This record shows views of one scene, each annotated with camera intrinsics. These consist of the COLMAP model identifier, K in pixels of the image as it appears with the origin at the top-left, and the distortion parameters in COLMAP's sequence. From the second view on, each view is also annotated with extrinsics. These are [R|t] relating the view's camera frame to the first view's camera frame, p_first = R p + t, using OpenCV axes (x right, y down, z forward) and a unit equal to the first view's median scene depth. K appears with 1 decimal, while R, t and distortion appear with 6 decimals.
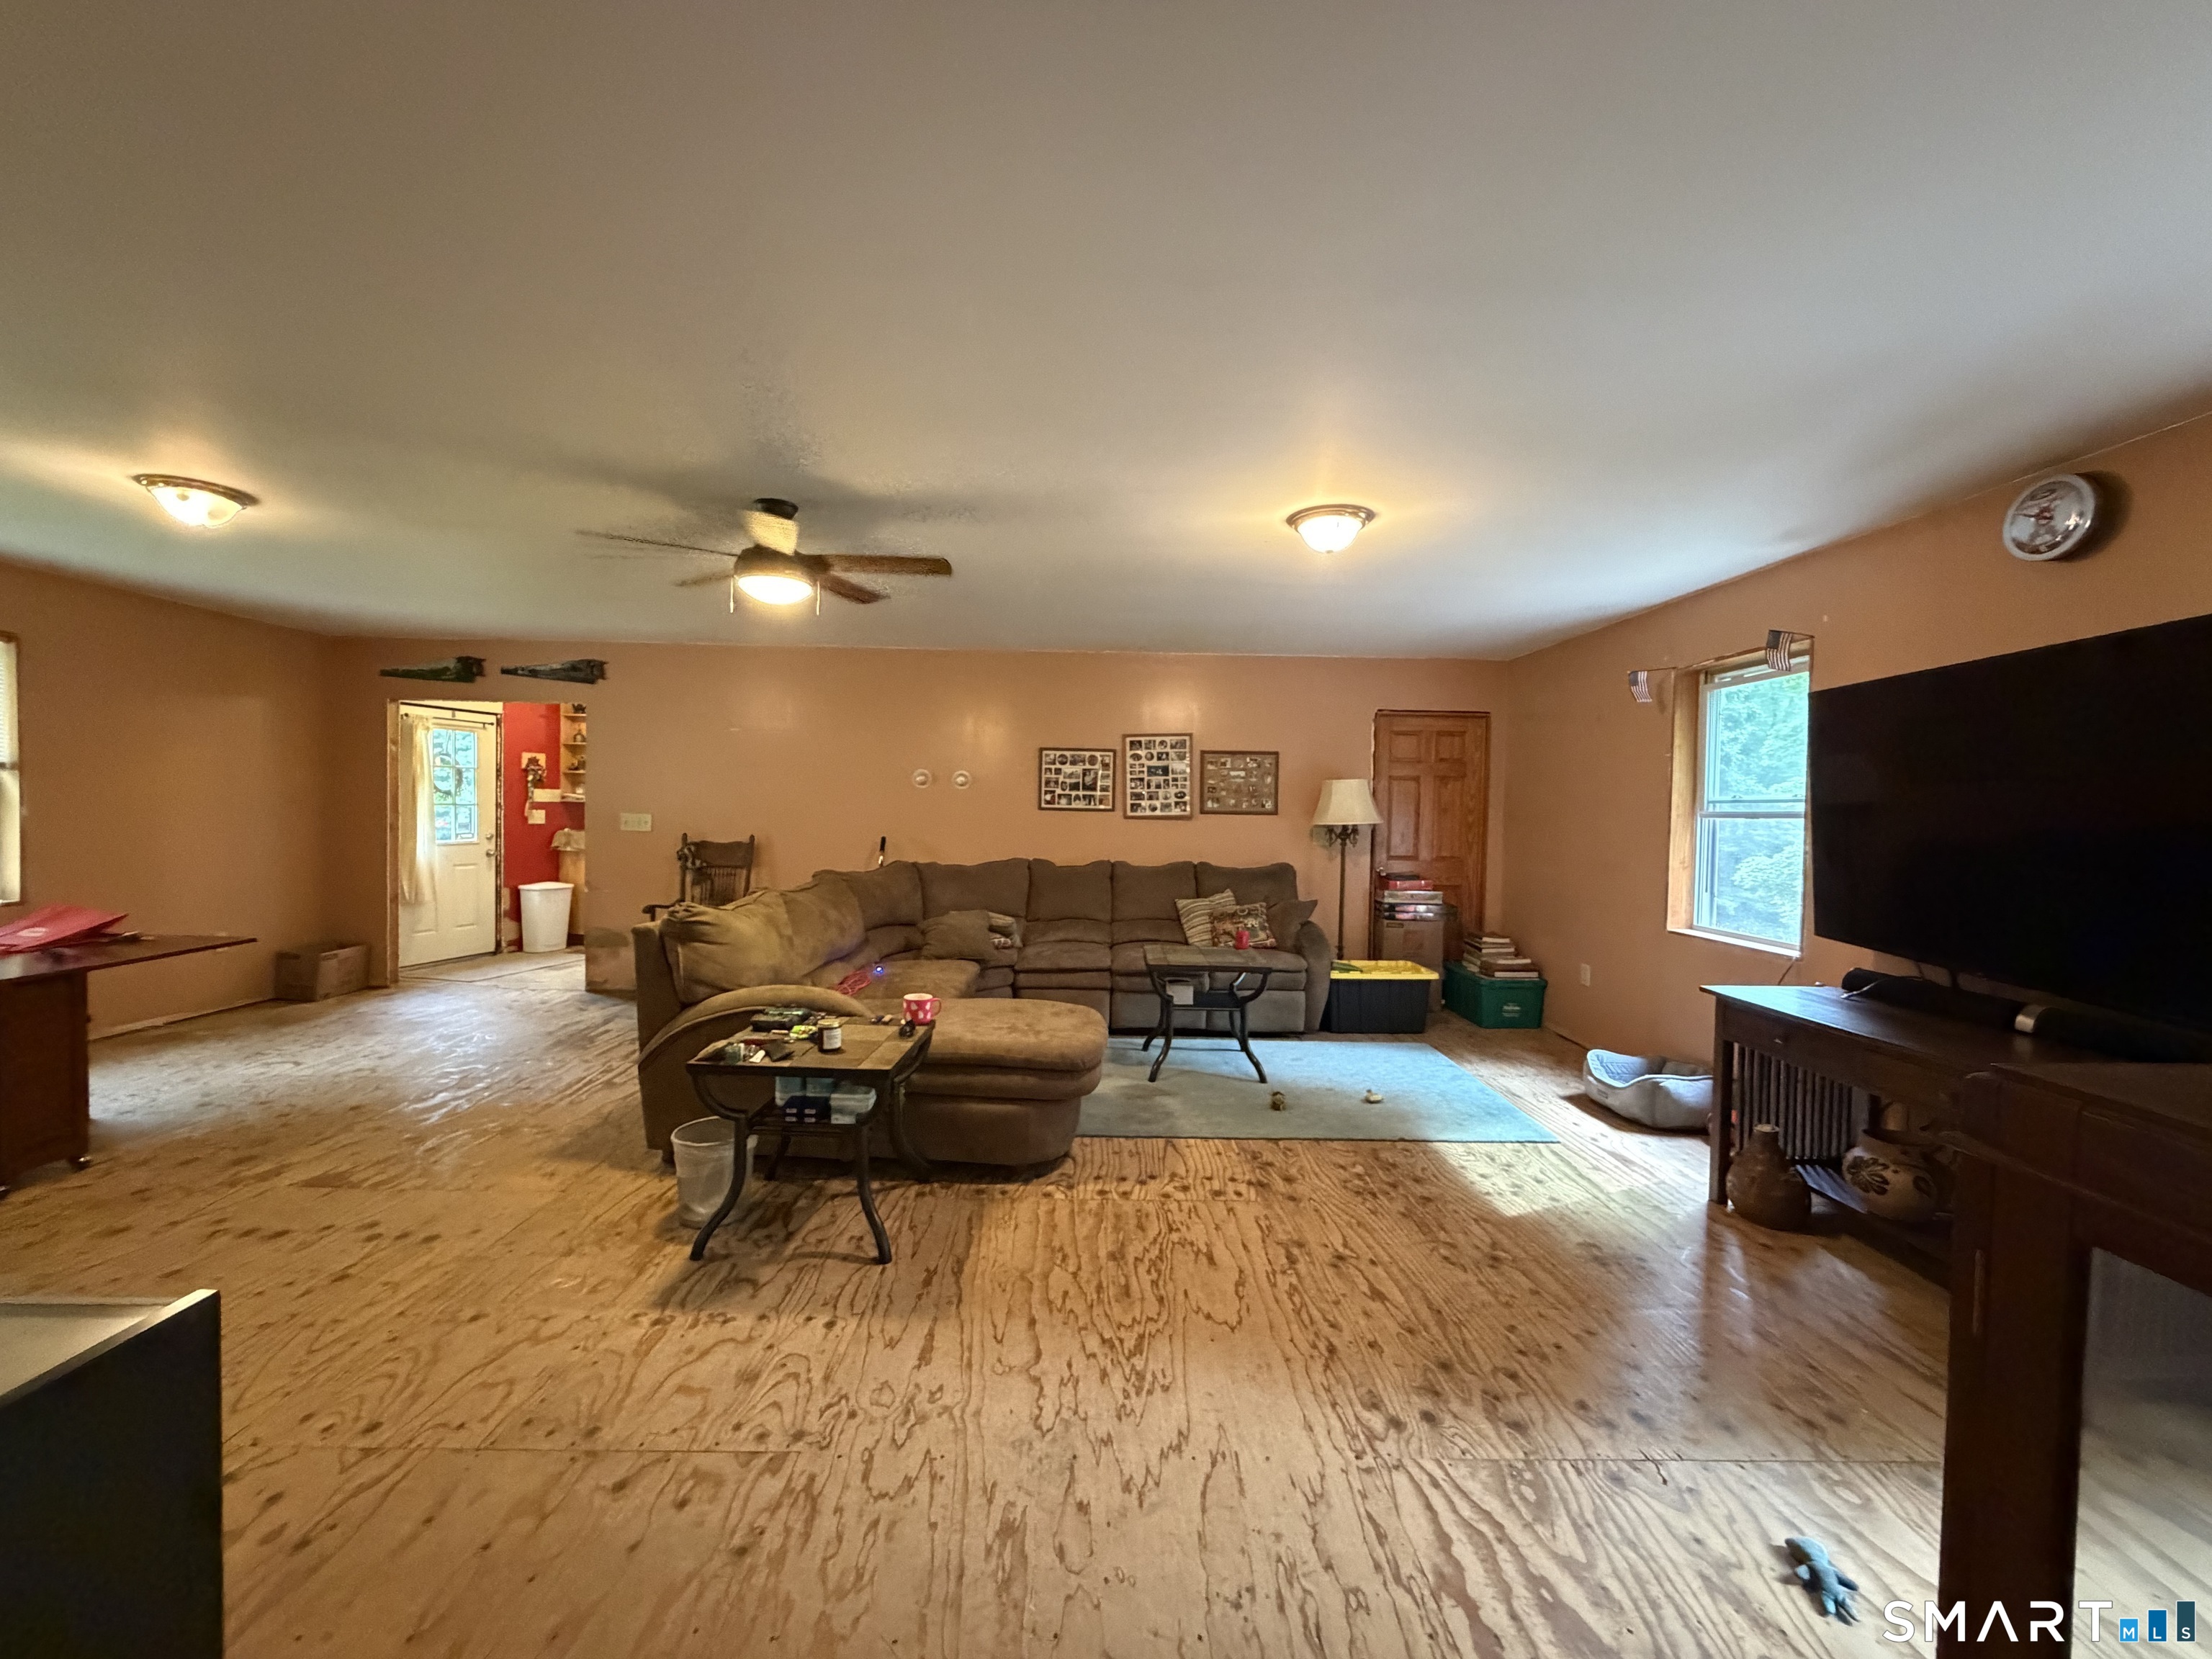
lens RADIAL K [[883.1, 0, 1096.5], [0, 883.1, 826.7], [0, 0, 1]] dist [-0.000471, 0.000307]
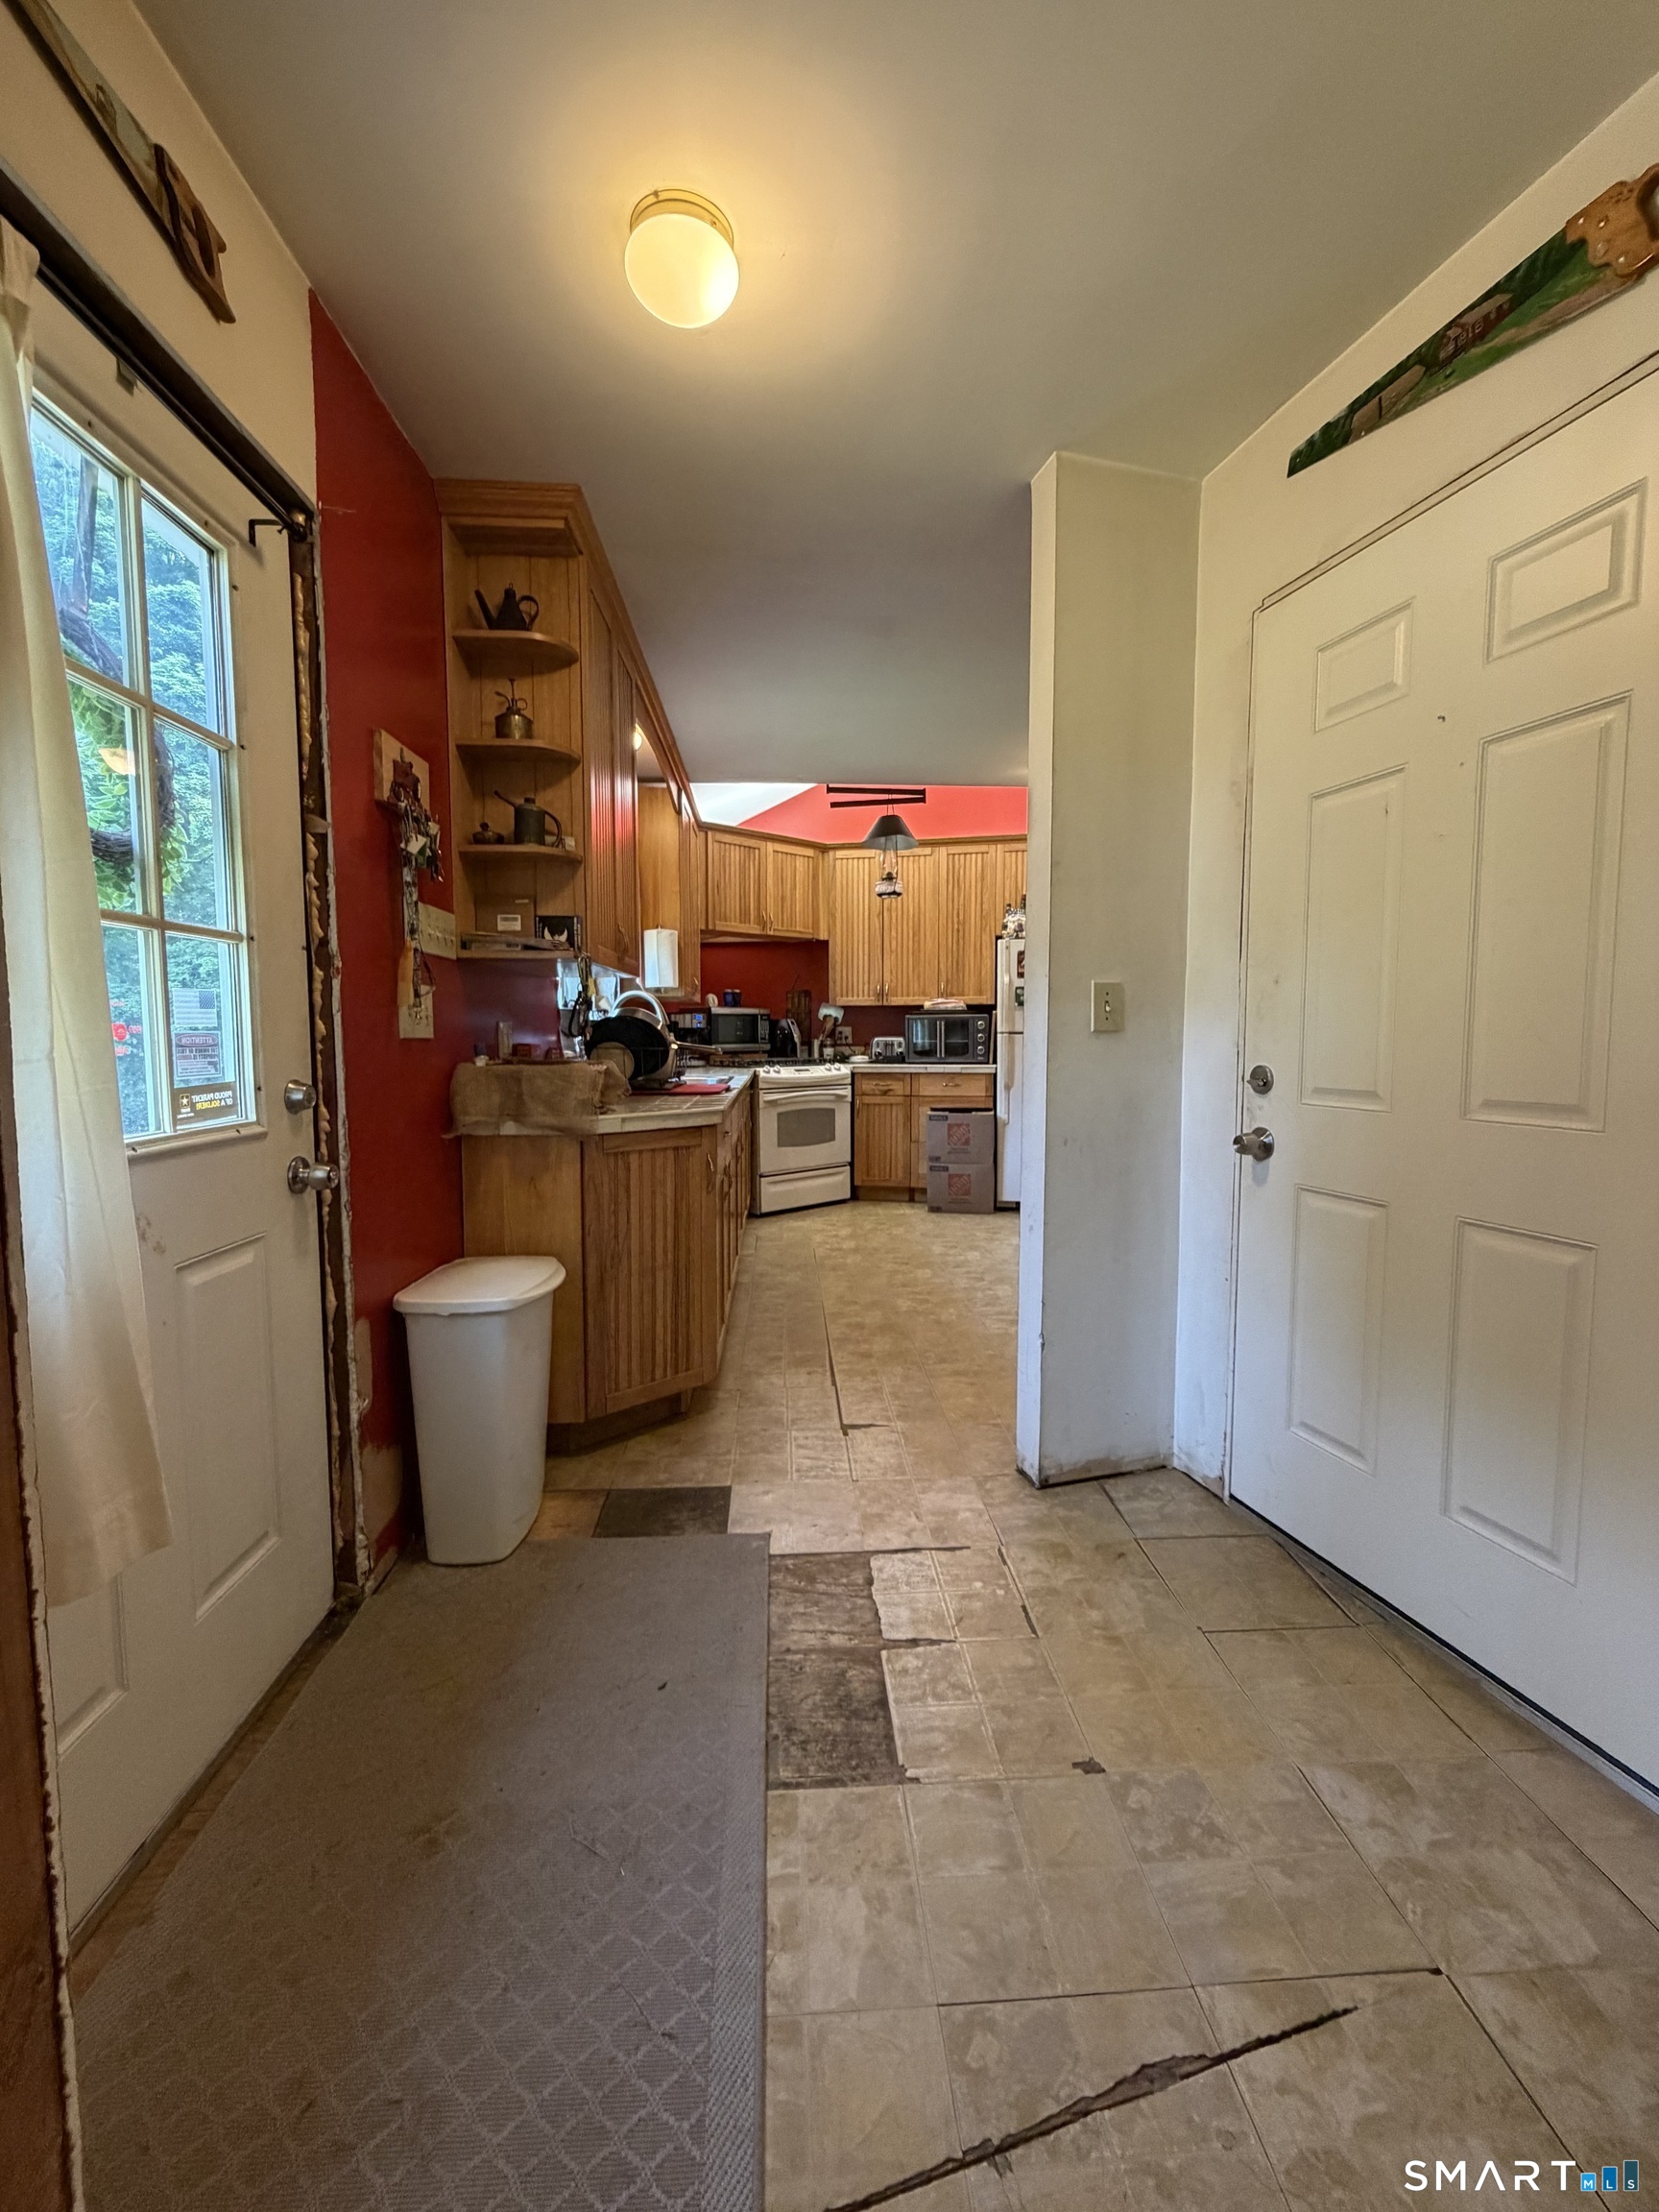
lens RADIAL K [[883.1, 0, 831.7], [0, 883.1, 1105.0], [0, 0, 1]] dist [-0.000471, 0.000307]
pose [[0.960772, -0.041319, 0.274245, -0.883663], [0.024425, 0.997604, 0.064733, 0.002839], [-0.276262, -0.055495, 0.959479, 1.082522]]
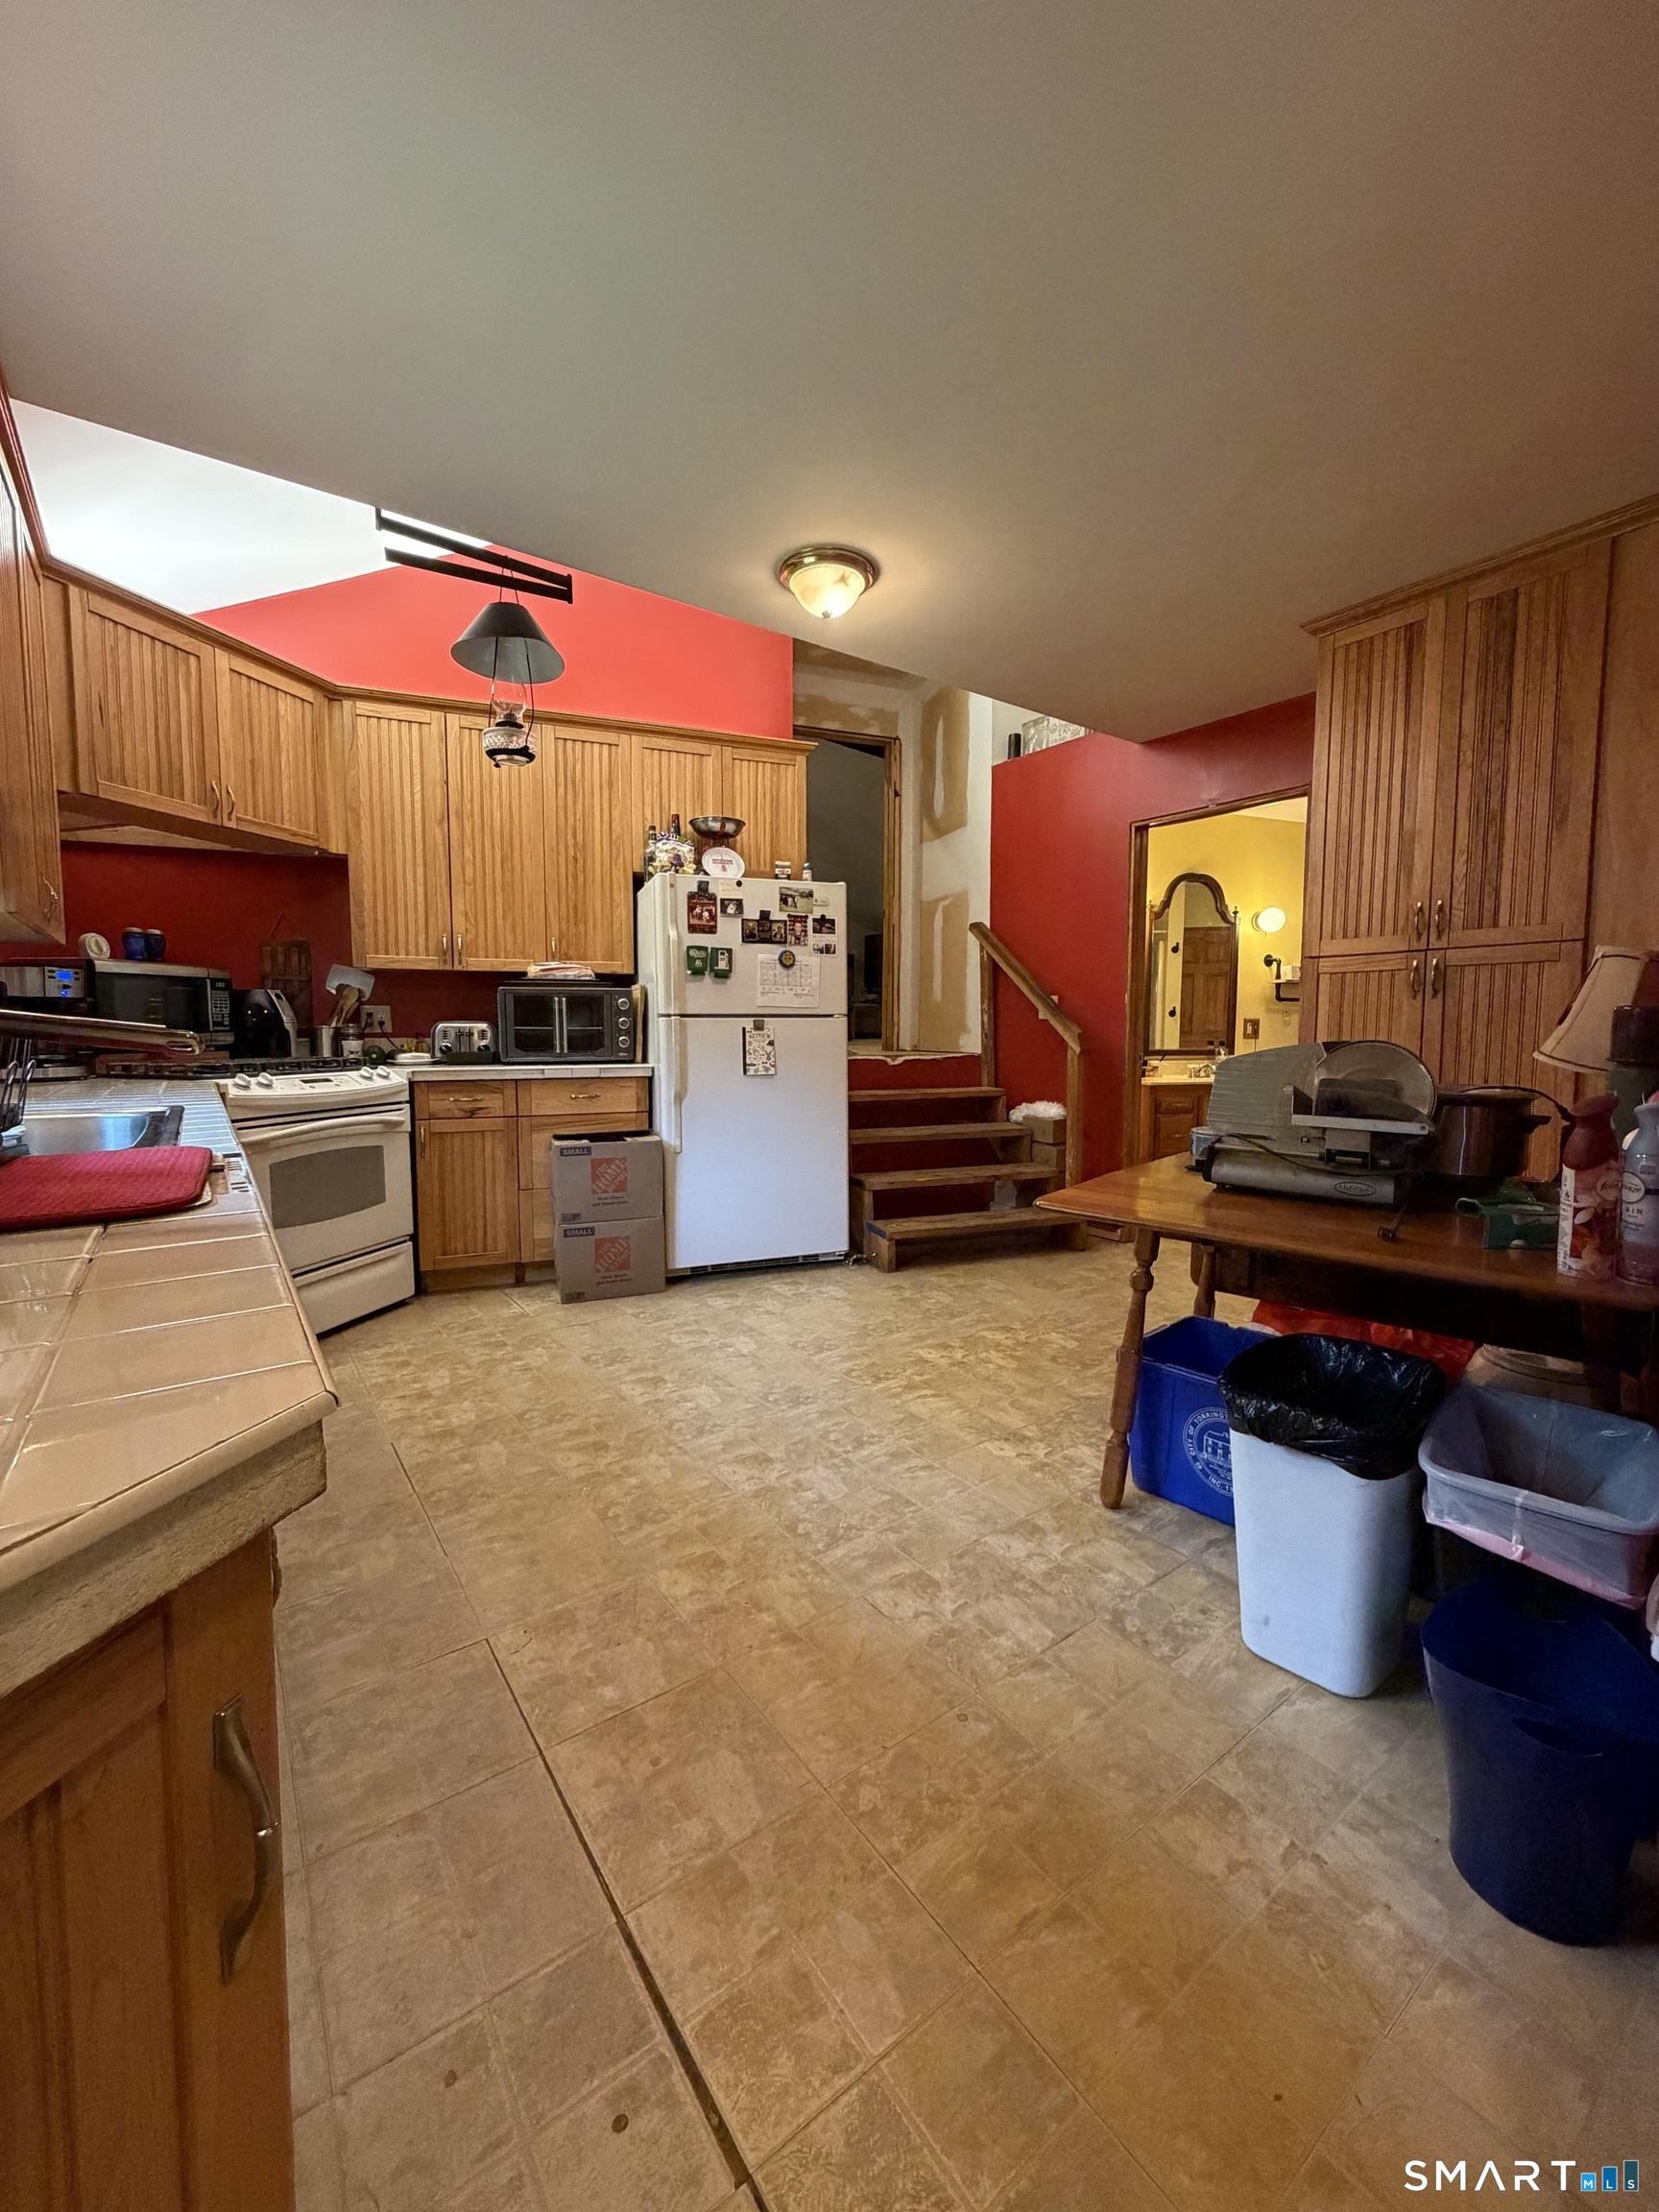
lens RADIAL K [[883.1, 0, 826.2], [0, 883.1, 1097.7], [0, 0, 1]] dist [-0.000471, 0.000307]
pose [[0.662183, -0.074457, 0.745634, -0.834044], [0.027175, 0.996783, 0.075402, 0.005885], [-0.748849, -0.029667, 0.662076, 1.489416]]
